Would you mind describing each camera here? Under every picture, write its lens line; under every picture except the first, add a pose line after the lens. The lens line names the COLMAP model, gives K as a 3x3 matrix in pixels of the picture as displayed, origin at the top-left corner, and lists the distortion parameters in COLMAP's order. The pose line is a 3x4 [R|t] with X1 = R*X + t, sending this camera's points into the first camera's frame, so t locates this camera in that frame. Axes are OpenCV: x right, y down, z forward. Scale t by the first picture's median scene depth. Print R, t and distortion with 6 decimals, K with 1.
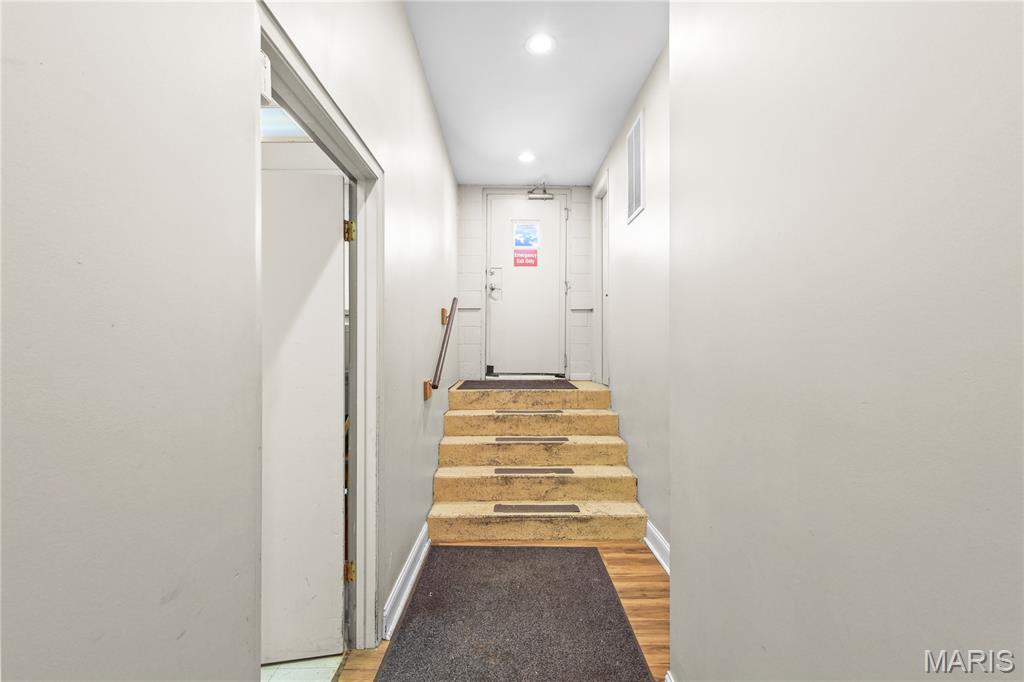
lens RADIAL K [[437.0, 0, 511.5], [0, 437.0, 342.6], [0, 0, 1]] dist [0.000269, 0.000040]
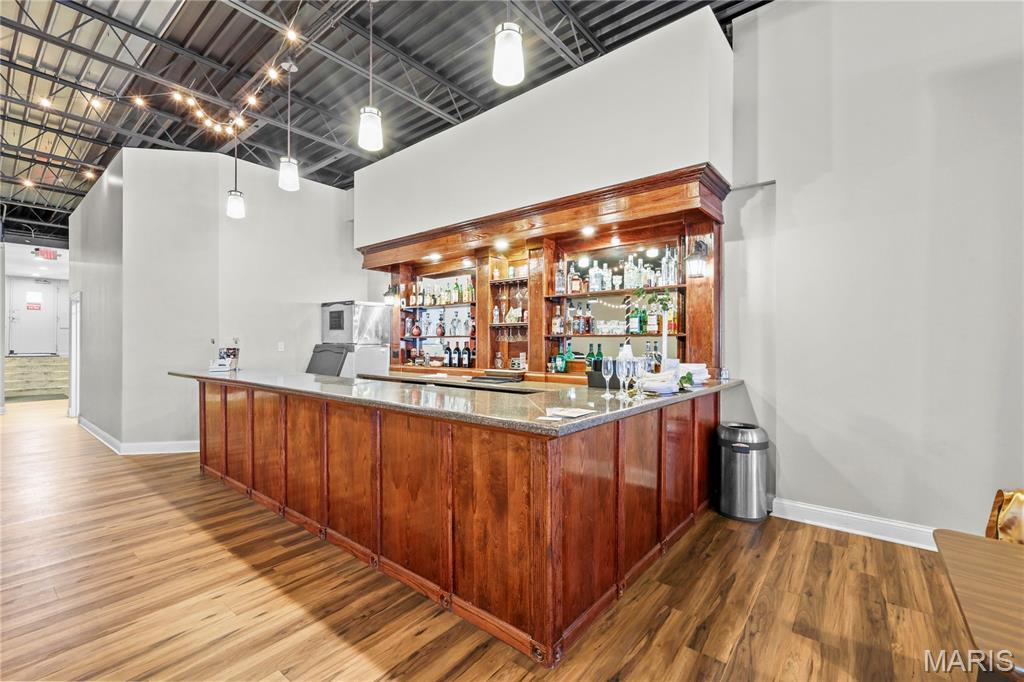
lens RADIAL K [[437.0, 0, 512.2], [0, 437.0, 342.7], [0, 0, 1]] dist [0.000269, 0.000040]
pose [[0.632142, -0.002988, 0.774847, -0.204030], [-0.001536, 0.999986, 0.005109, -0.005834], [-0.774851, -0.004420, 0.632128, -3.137810]]
